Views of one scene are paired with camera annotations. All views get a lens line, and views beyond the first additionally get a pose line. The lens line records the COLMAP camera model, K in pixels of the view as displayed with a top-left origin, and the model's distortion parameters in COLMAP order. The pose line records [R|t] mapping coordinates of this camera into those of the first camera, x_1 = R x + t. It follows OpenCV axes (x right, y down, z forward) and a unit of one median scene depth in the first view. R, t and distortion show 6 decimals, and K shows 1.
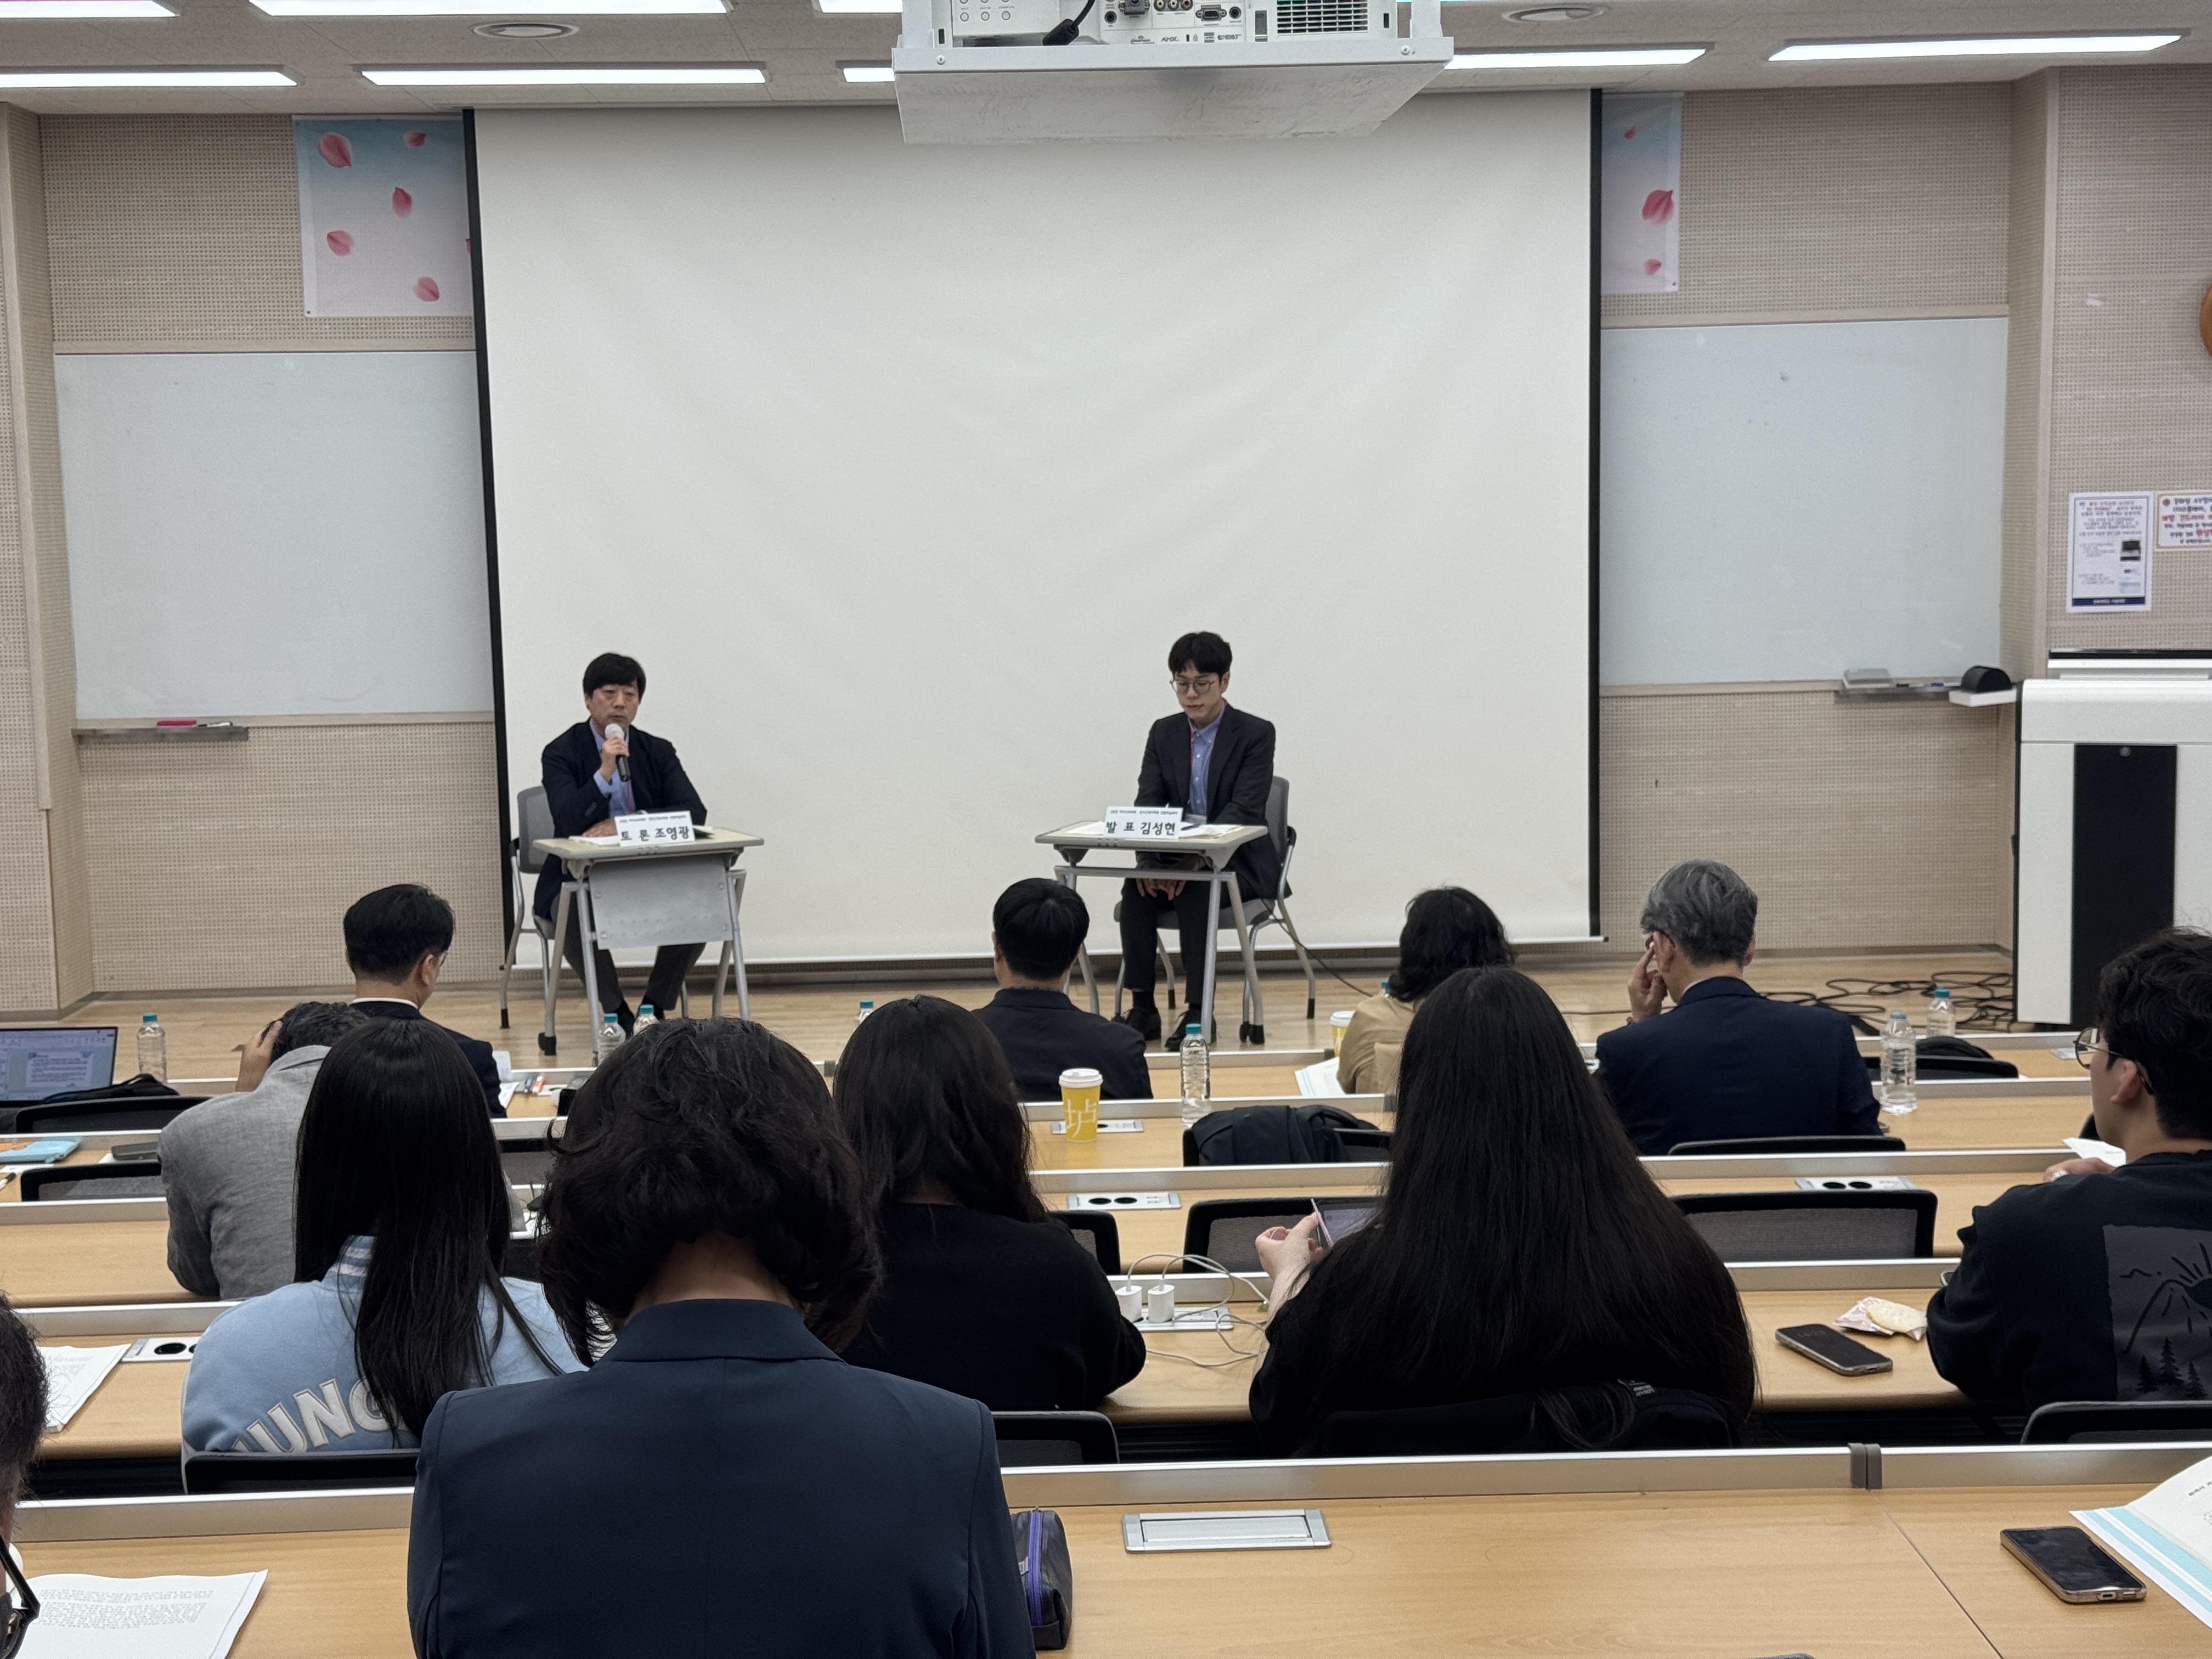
lens RADIAL K [[3054.3, 0, 1069.3], [0, 3054.3, 838.4], [0, 0, 1]] dist [0.193428, -0.387530]
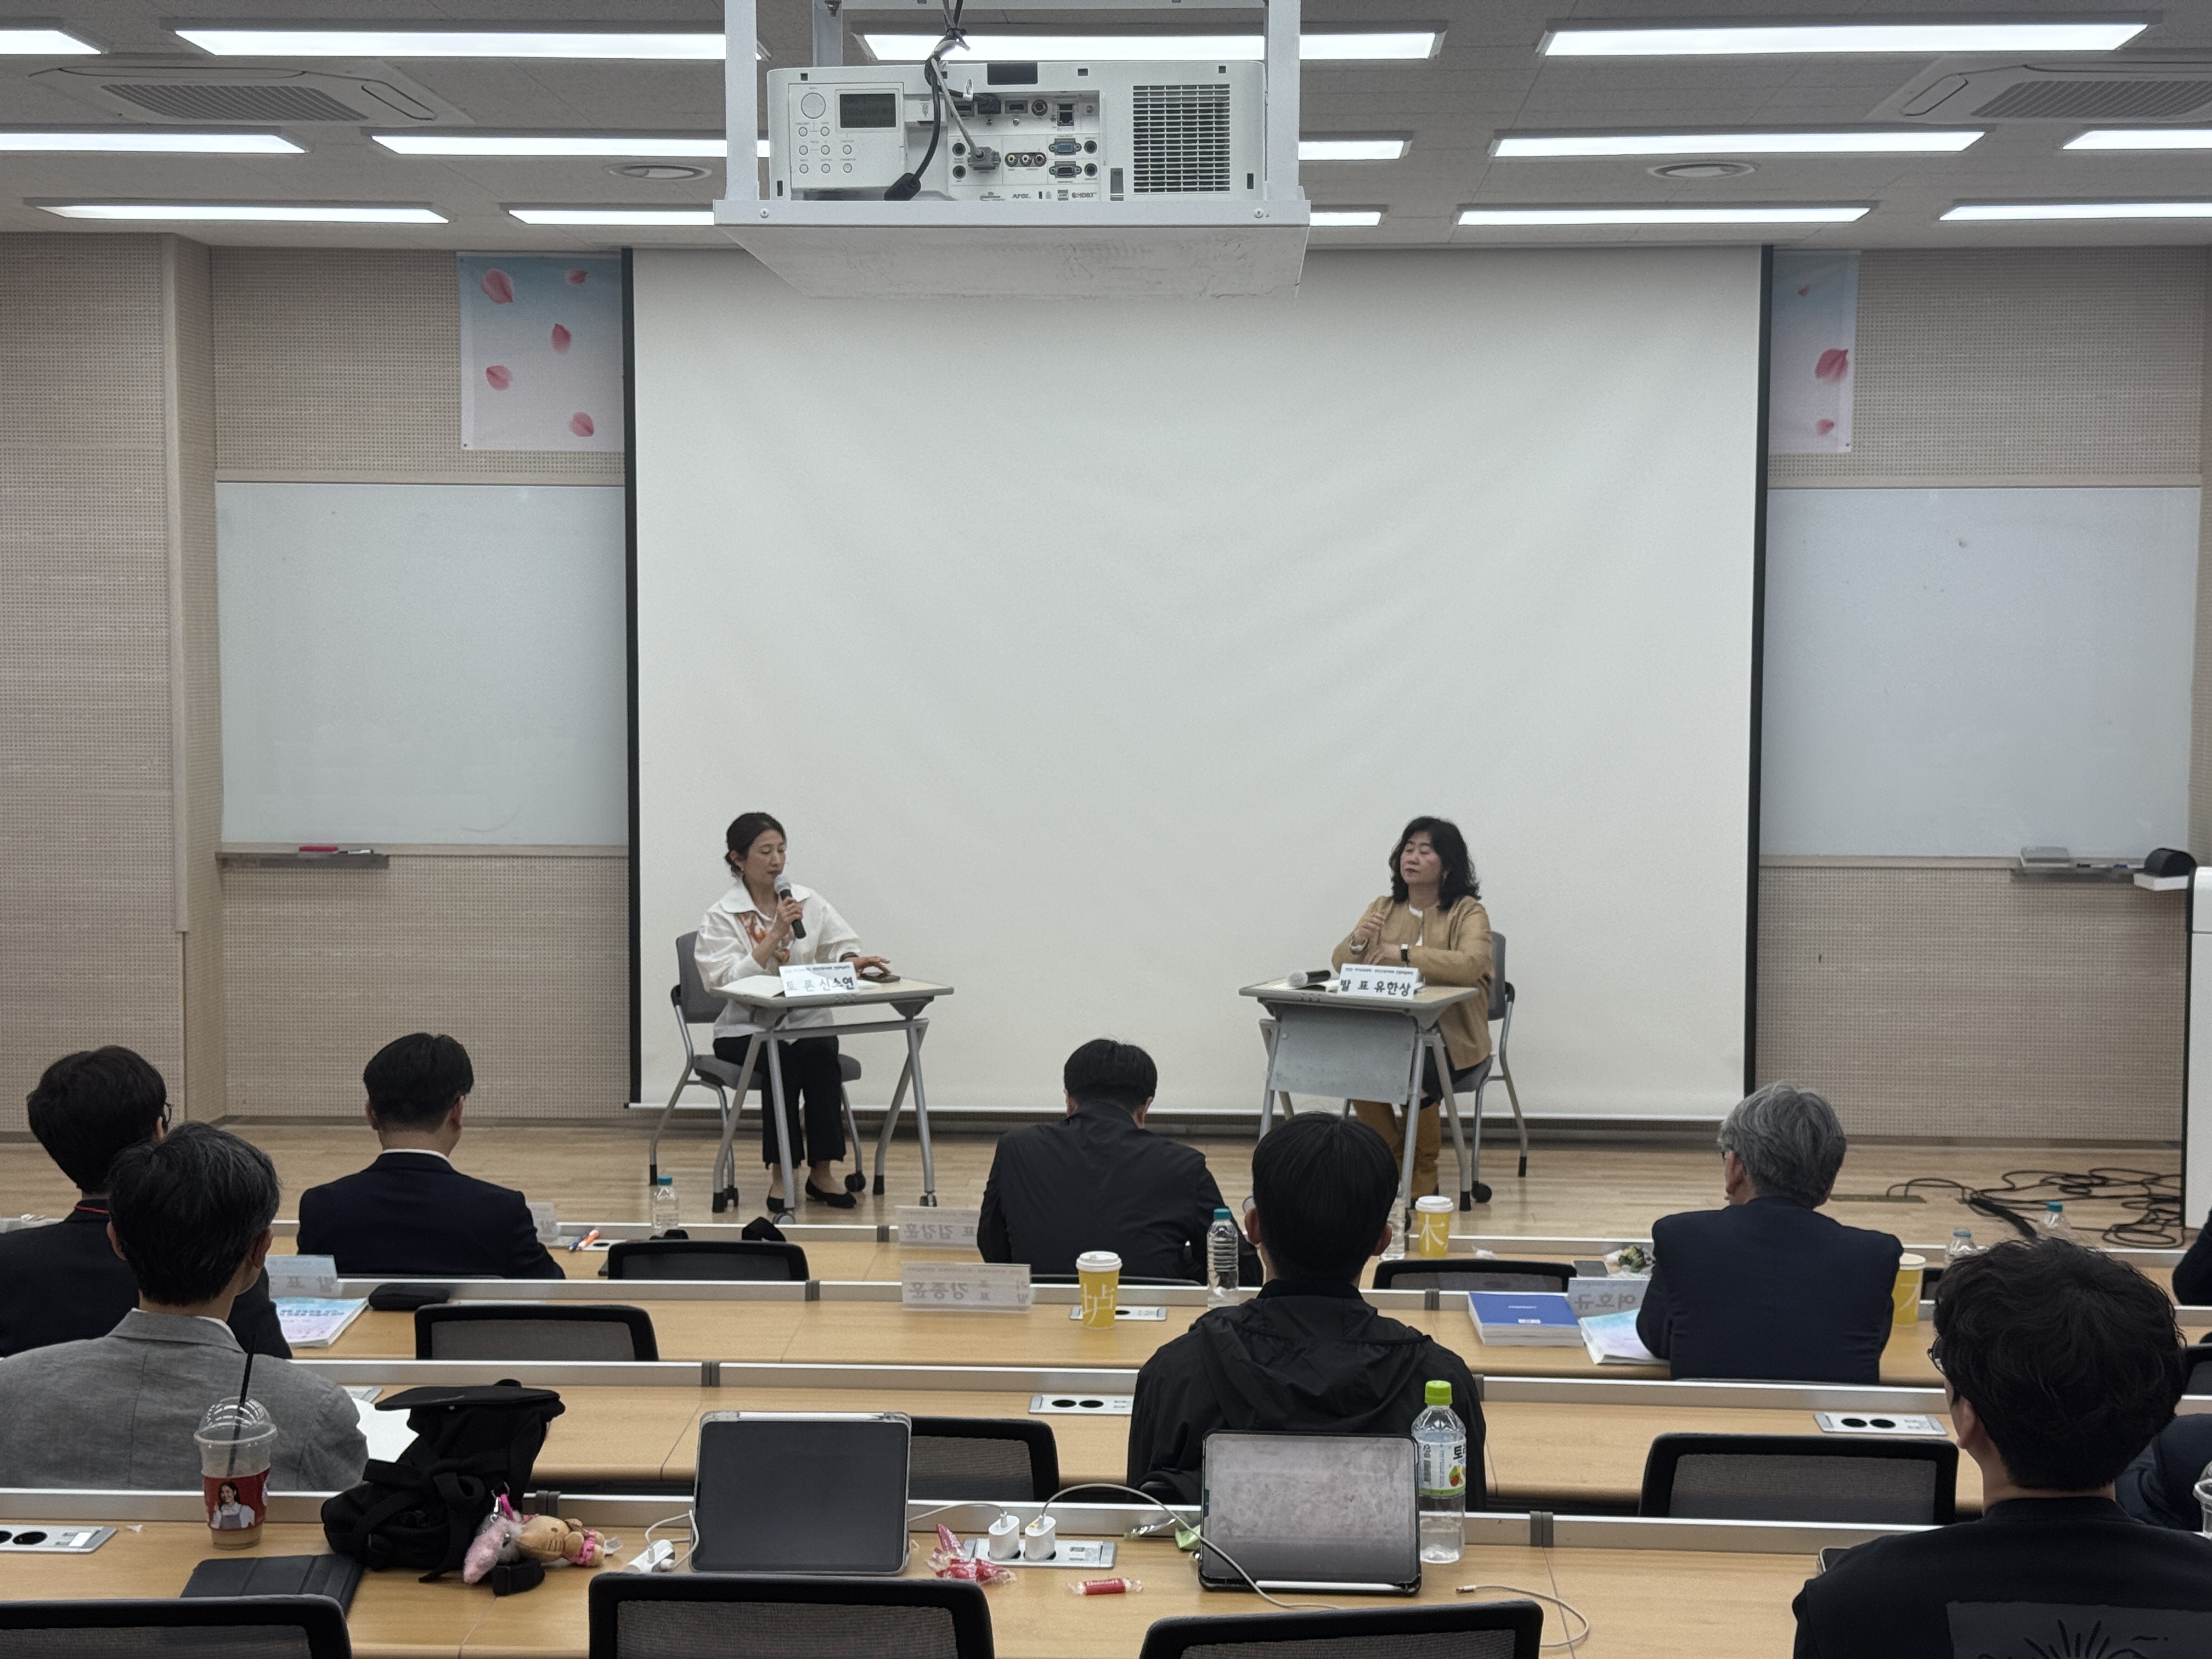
lens RADIAL K [[3060.8, 0, 1106.0], [0, 3060.8, 829.5], [0, 0, 1]] dist [0.204615, -0.425067]
pose [[0.996990, 0.030731, -0.071181, 0.037668], [-0.034030, 0.998379, -0.045616, -0.006759], [0.069664, 0.047901, 0.996420, 0.020808]]
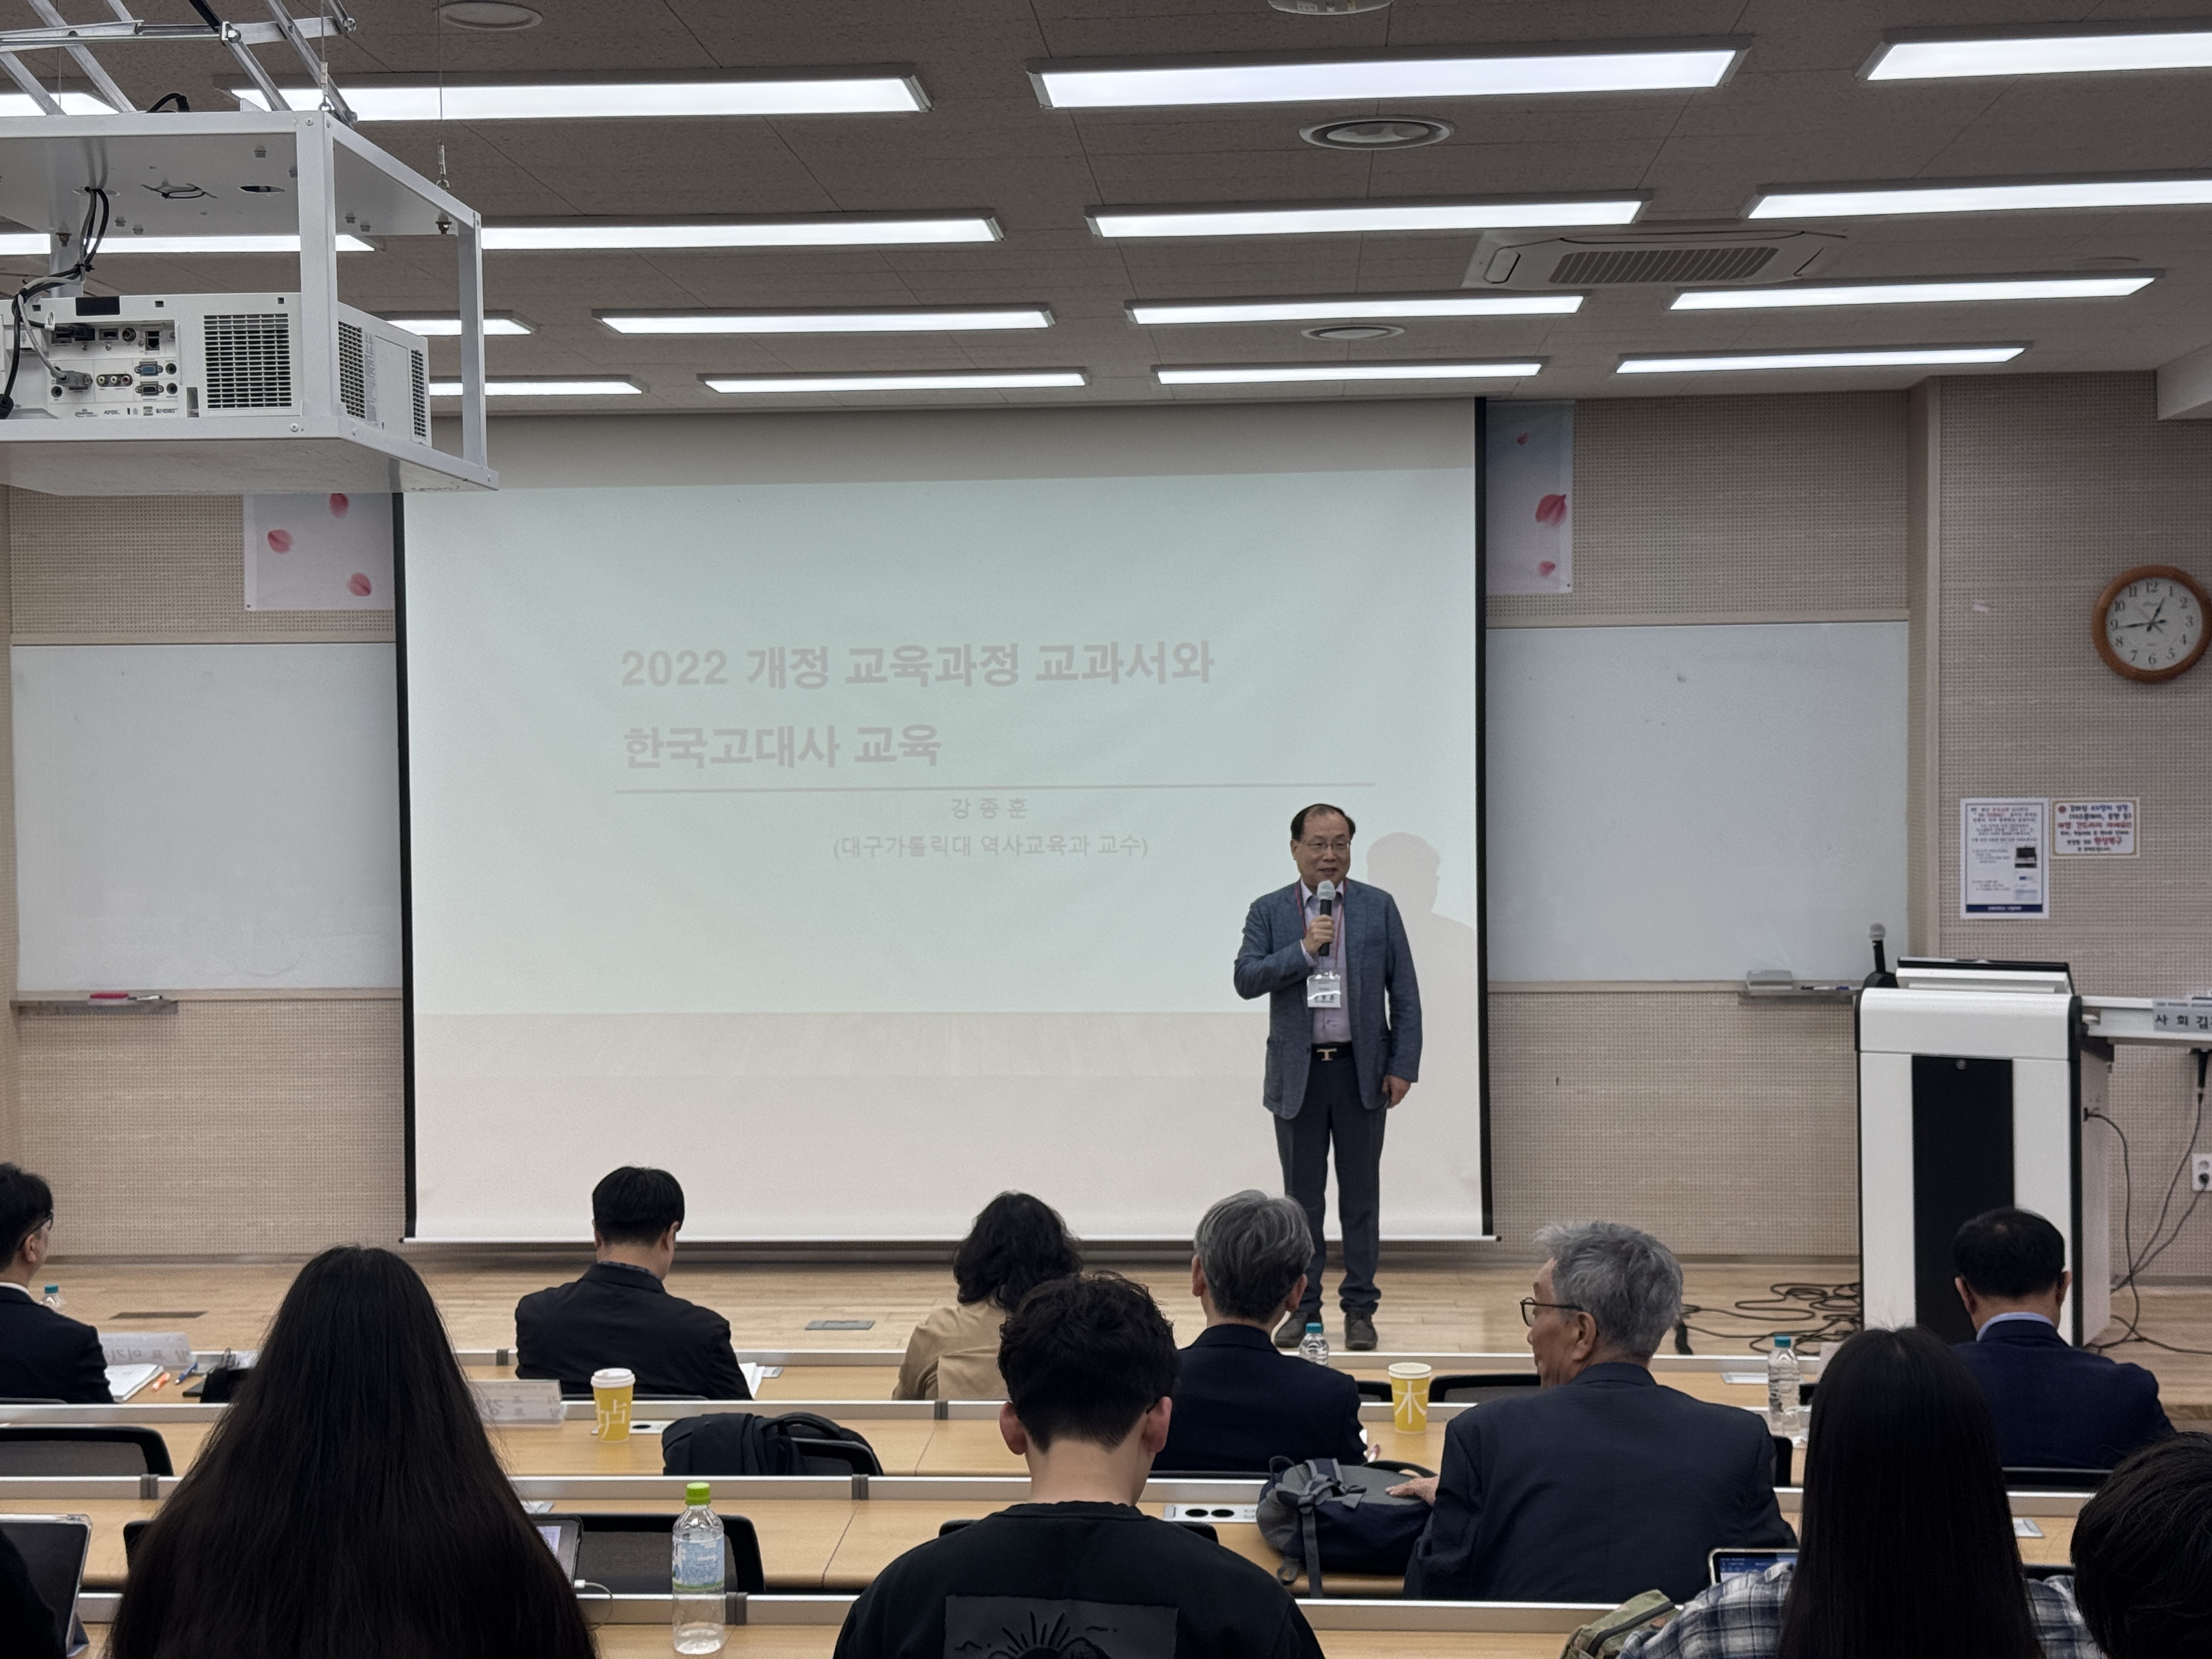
lens RADIAL K [[3052.6, 0, 1049.7], [0, 3052.6, 842.9], [0, 0, 1]] dist [0.210081, -0.450745]
pose [[0.994883, 0.012987, -0.100197, 0.132475], [-0.021445, 0.996251, -0.083810, -0.008275], [0.098733, 0.085530, 0.991431, -0.003801]]
